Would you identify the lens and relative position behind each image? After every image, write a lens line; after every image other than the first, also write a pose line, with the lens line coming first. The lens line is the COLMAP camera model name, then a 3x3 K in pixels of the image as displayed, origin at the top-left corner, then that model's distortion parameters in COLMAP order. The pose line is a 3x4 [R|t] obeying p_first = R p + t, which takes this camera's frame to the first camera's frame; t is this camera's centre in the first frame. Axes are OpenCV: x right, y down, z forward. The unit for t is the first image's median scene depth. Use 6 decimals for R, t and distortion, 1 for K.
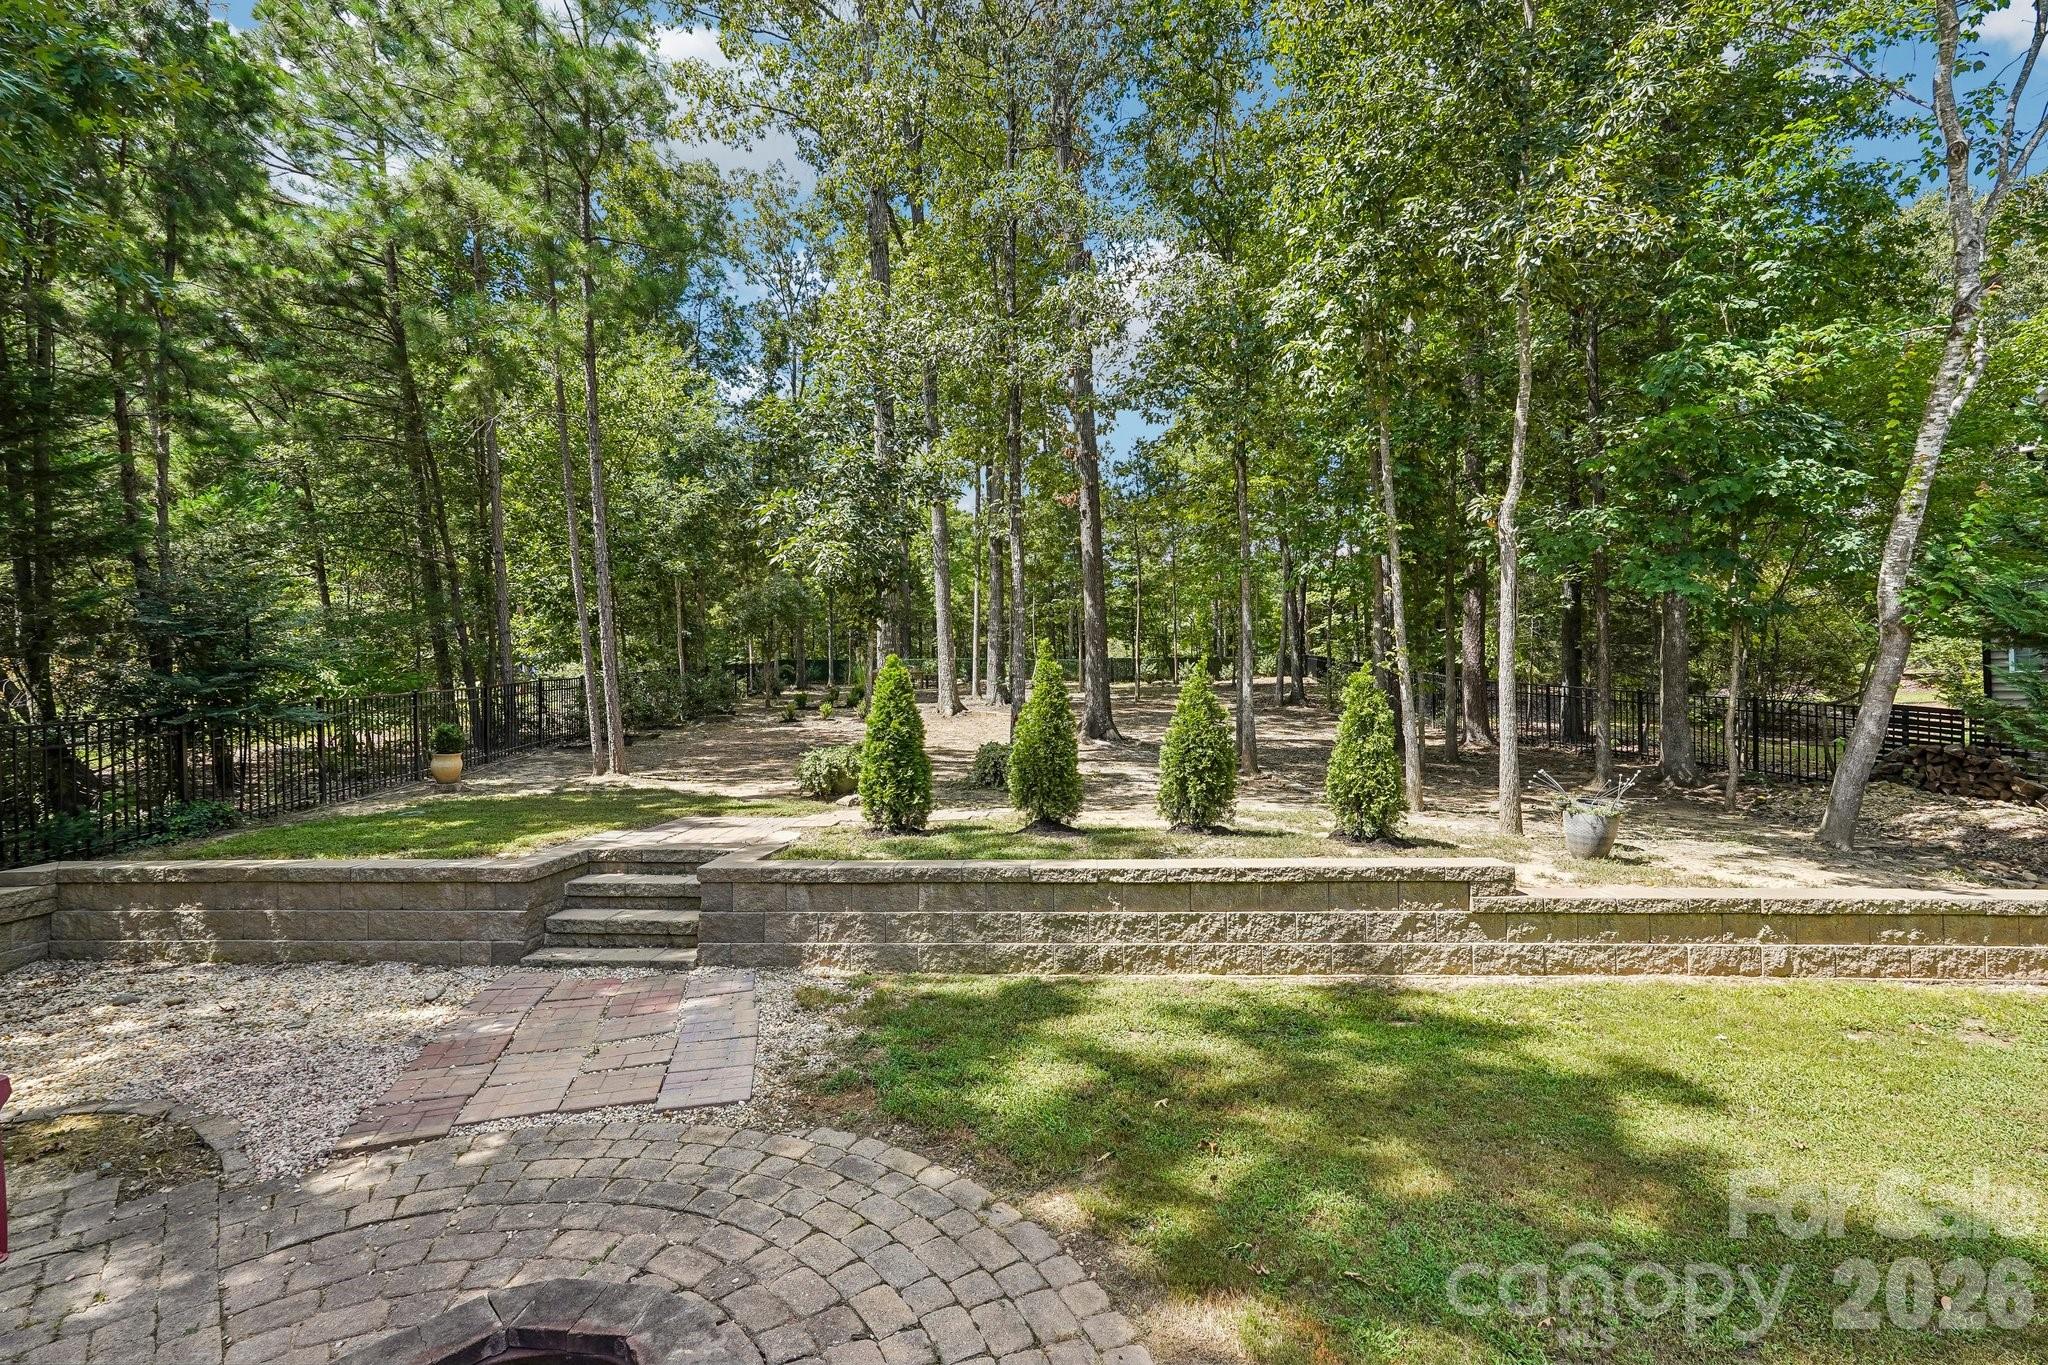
lens RADIAL K [[900.3, 0, 1028.7], [0, 900.3, 685.1], [0, 0, 1]] dist [-0.010945, 0.000530]
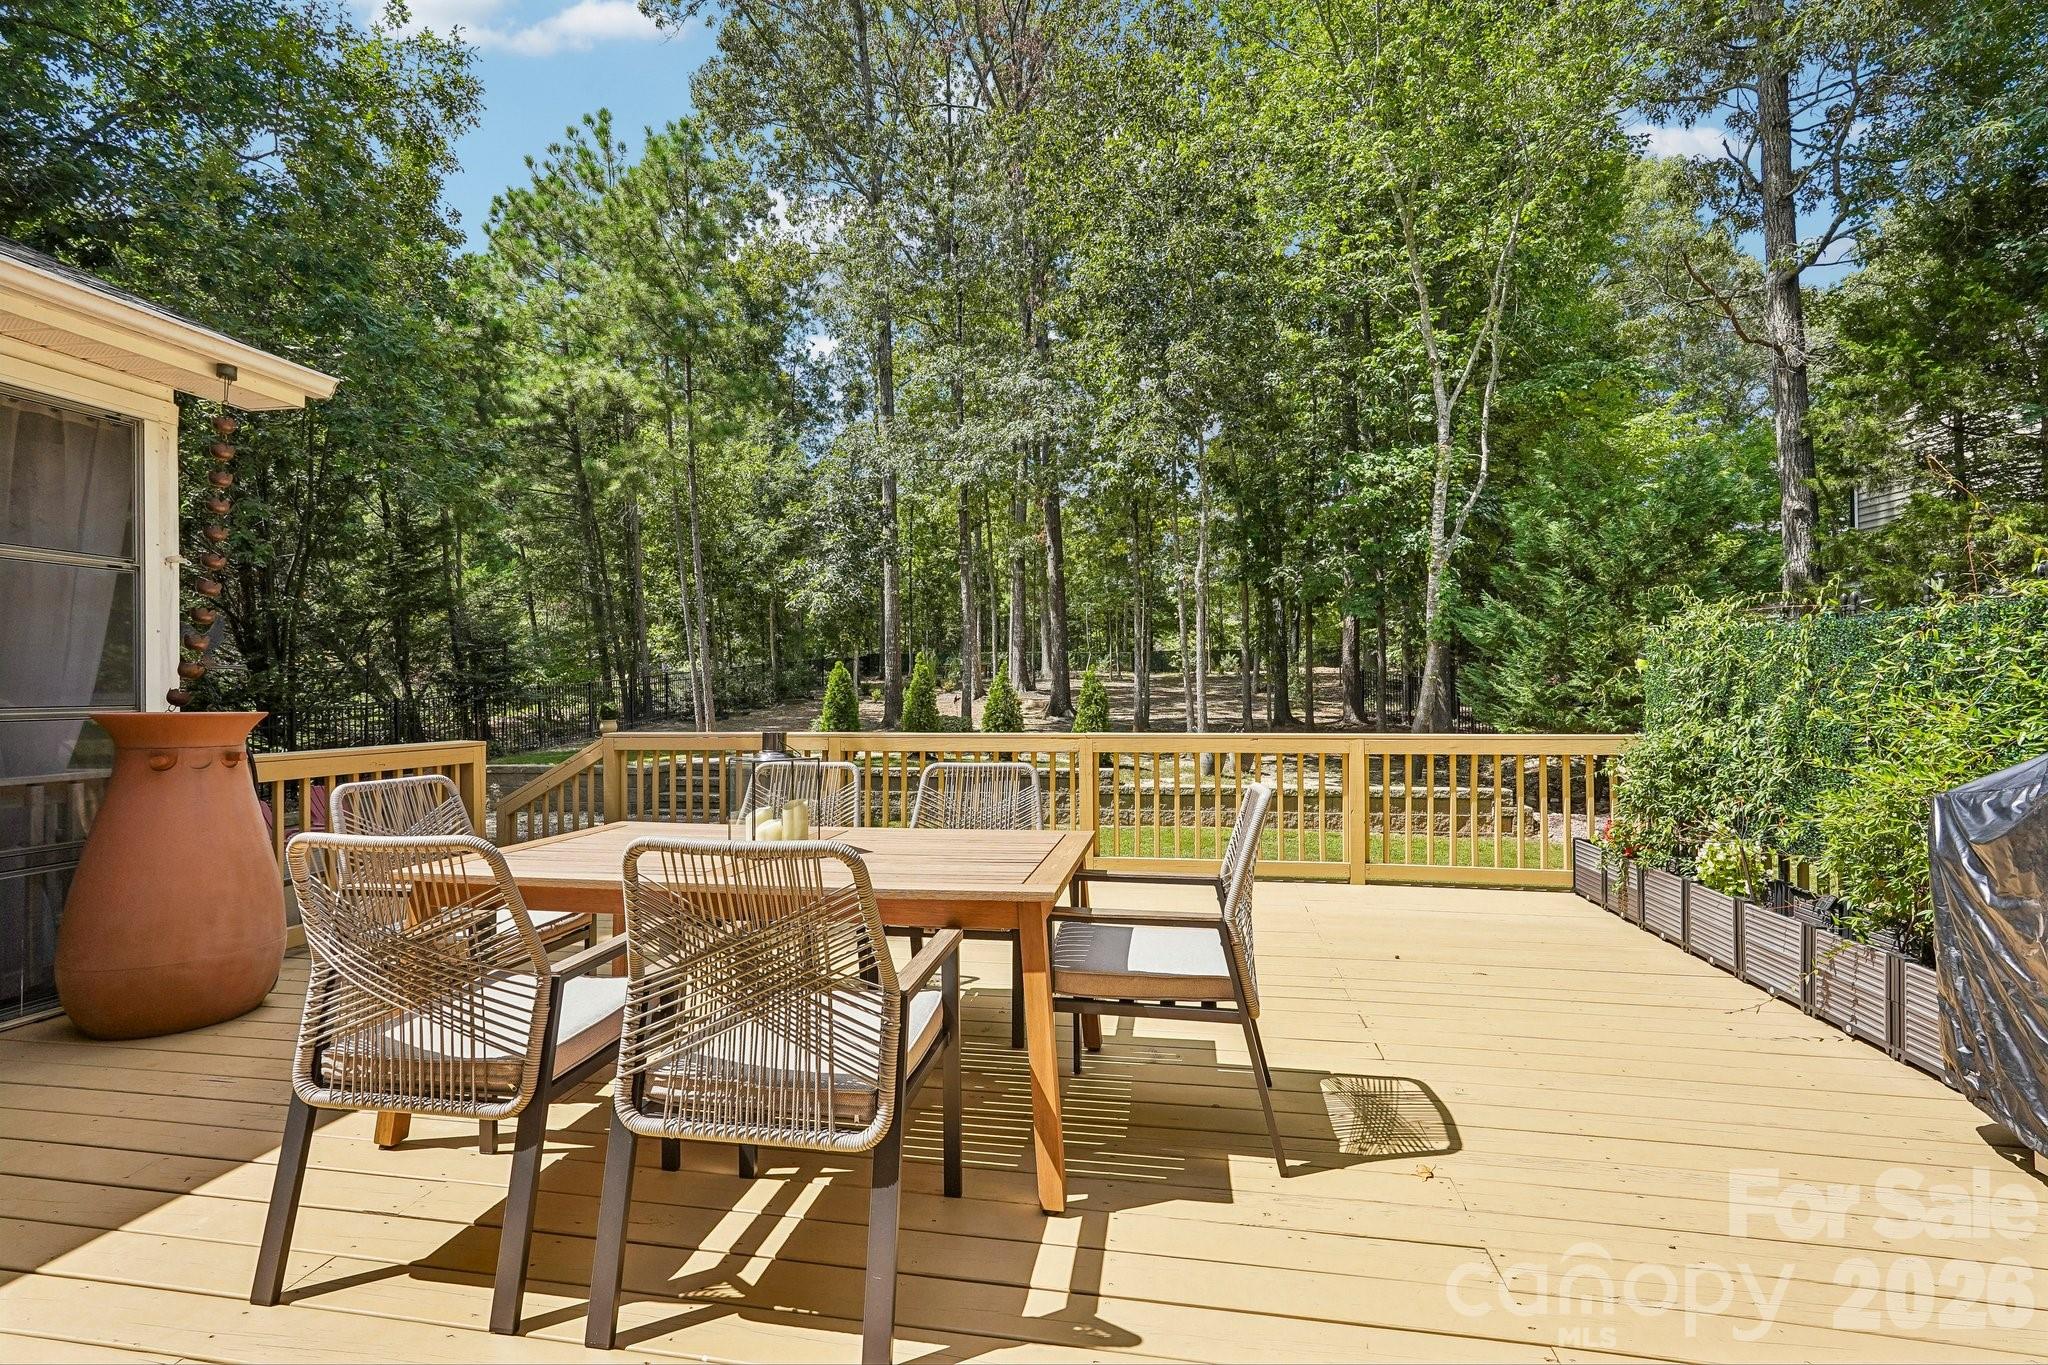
lens RADIAL K [[900.3, 0, 1020.7], [0, 900.3, 685.6], [0, 0, 1]] dist [-0.010945, 0.000530]
pose [[0.990309, 0.001349, -0.138876, 0.239328], [0.000295, 0.999930, 0.011815, -0.003337], [0.138882, -0.011741, 0.990239, -0.383745]]
